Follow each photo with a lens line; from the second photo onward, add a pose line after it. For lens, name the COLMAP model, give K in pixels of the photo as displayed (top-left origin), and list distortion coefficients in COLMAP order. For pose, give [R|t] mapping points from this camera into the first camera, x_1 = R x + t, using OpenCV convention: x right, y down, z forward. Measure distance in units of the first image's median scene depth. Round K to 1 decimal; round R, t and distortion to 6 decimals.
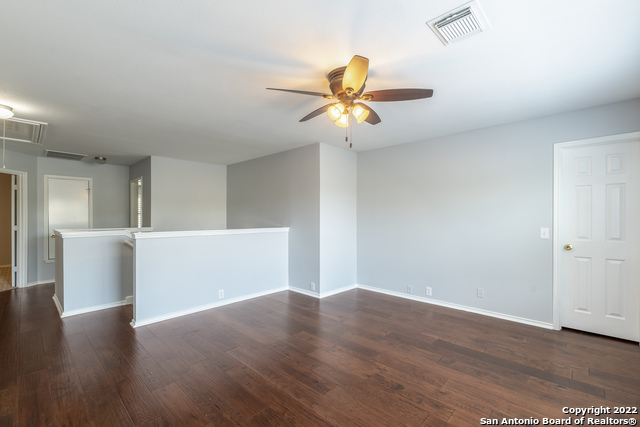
lens RADIAL K [[279.0, 0, 321.5], [0, 279.0, 216.3], [0, 0, 1]] dist [0.002783, 0.000023]
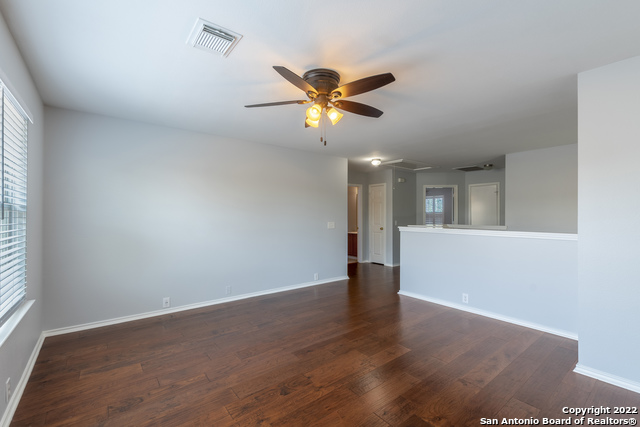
lens RADIAL K [[279.0, 0, 321.6], [0, 279.0, 215.4], [0, 0, 1]] dist [0.002783, 0.000023]
pose [[-0.151077, -0.003425, -0.988516, 0.775893], [0.006195, 0.999971, -0.004412, 0.003127], [0.988503, -0.006791, -0.151051, 0.815838]]
